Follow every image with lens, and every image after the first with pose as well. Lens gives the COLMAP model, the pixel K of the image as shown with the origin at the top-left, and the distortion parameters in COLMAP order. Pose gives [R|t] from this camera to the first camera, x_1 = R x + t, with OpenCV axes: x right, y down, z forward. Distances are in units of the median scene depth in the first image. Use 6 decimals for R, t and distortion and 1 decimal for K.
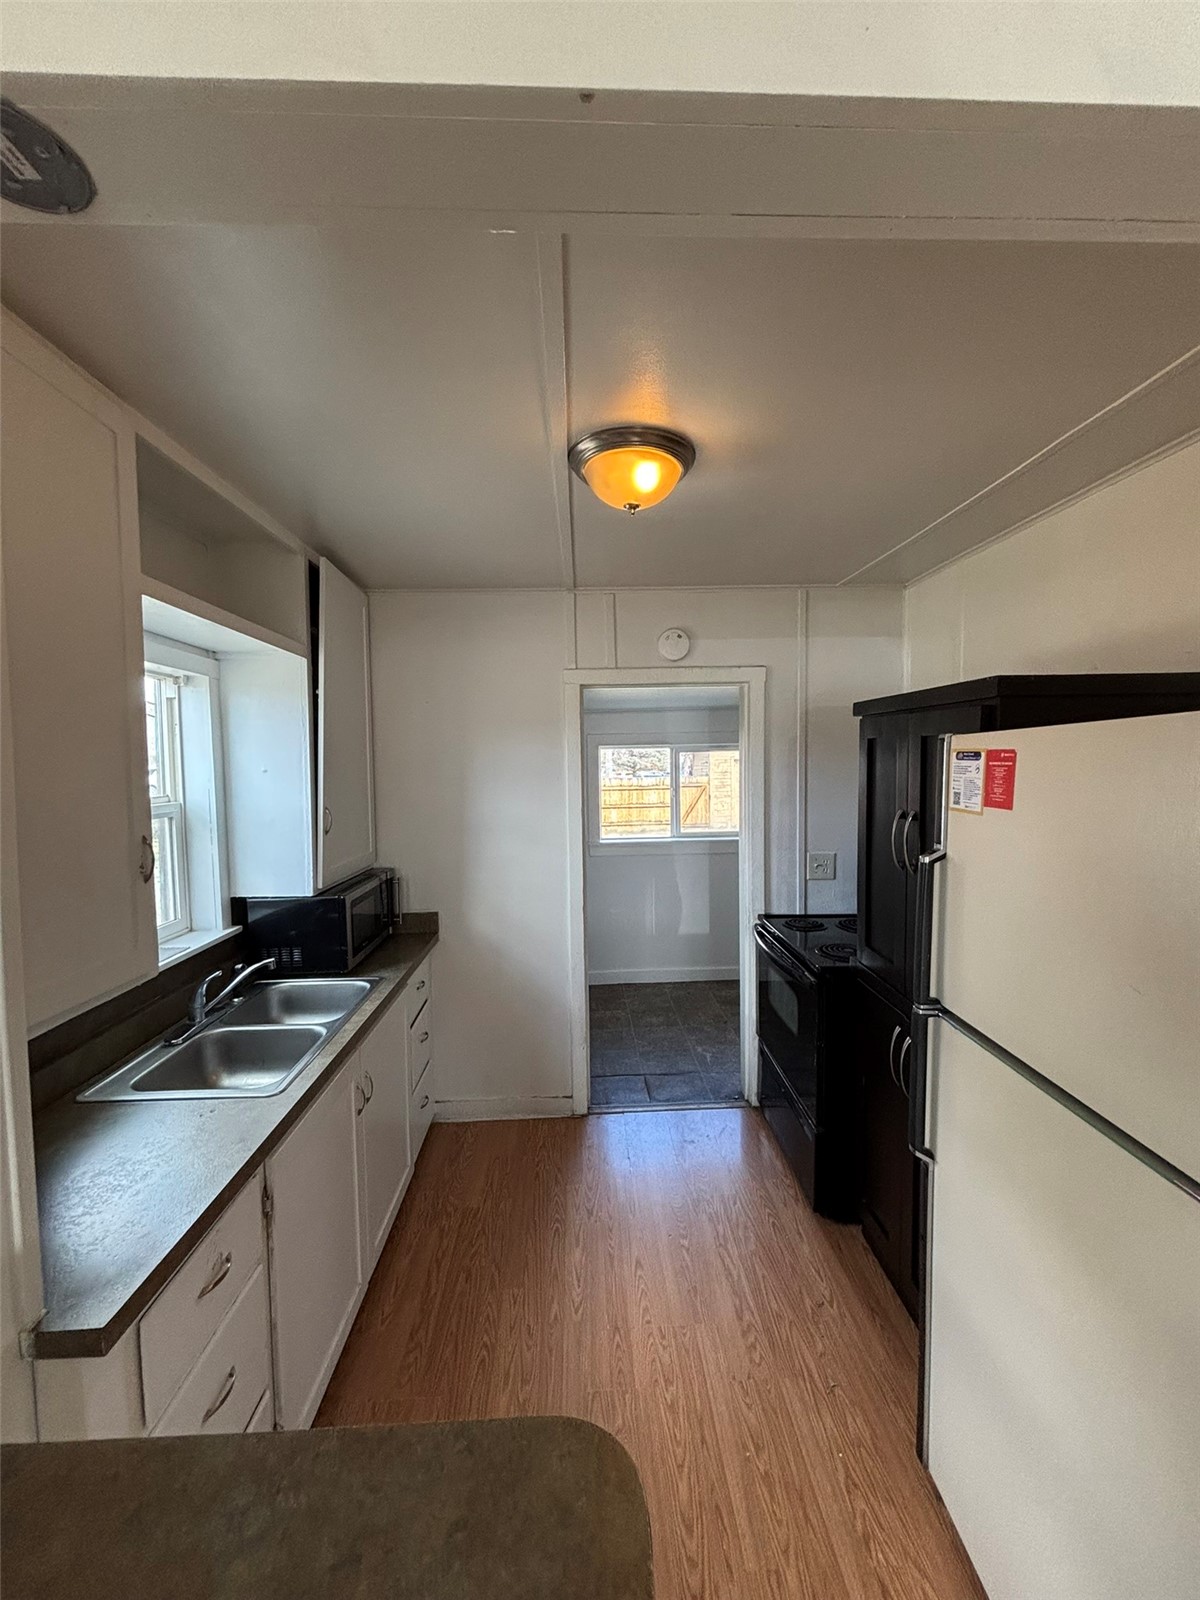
lens RADIAL K [[643.4, 0, 599.0], [0, 643.4, 800.4], [0, 0, 1]] dist [-0.002447, 0.002224]
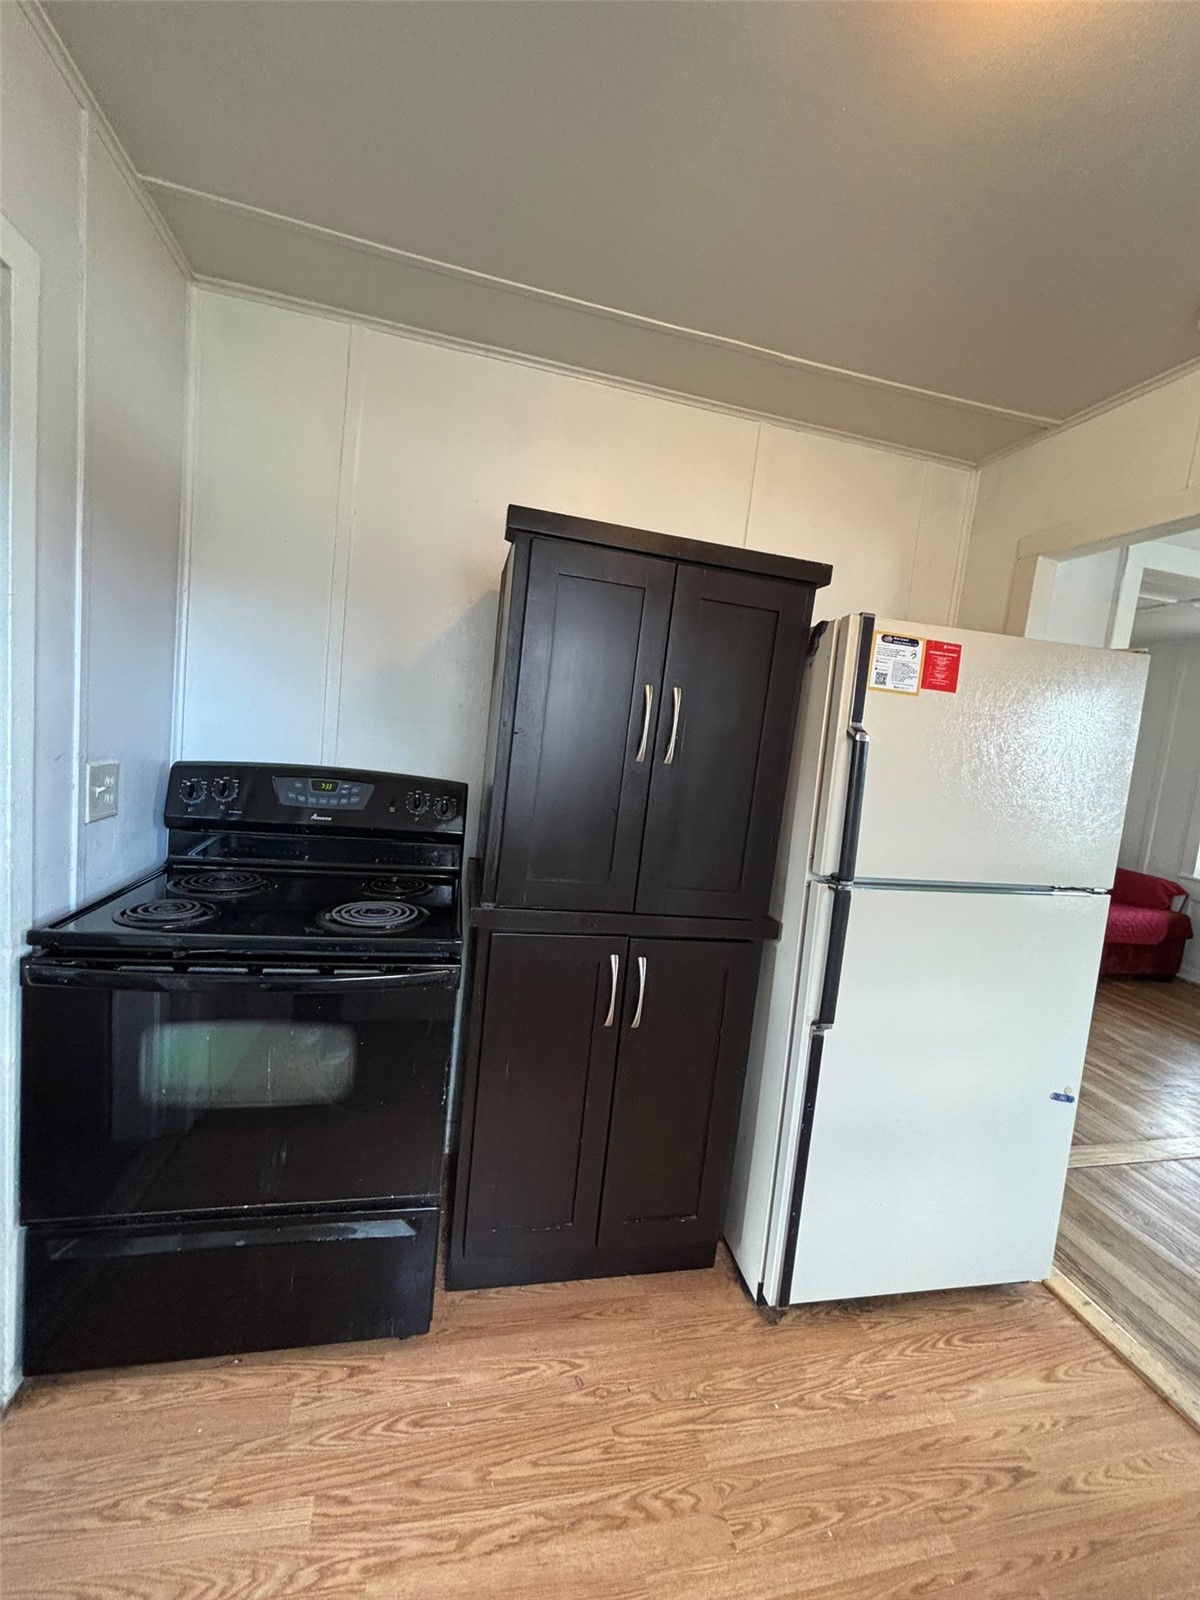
lens RADIAL K [[641.7, 0, 603.5], [0, 641.7, 796.1], [0, 0, 1]] dist [0.001160, -0.000167]
pose [[-0.197680, -0.109325, 0.974151, -0.422170], [-0.041023, 0.993814, 0.103207, 0.101462], [-0.979408, -0.019560, -0.200942, 1.689862]]
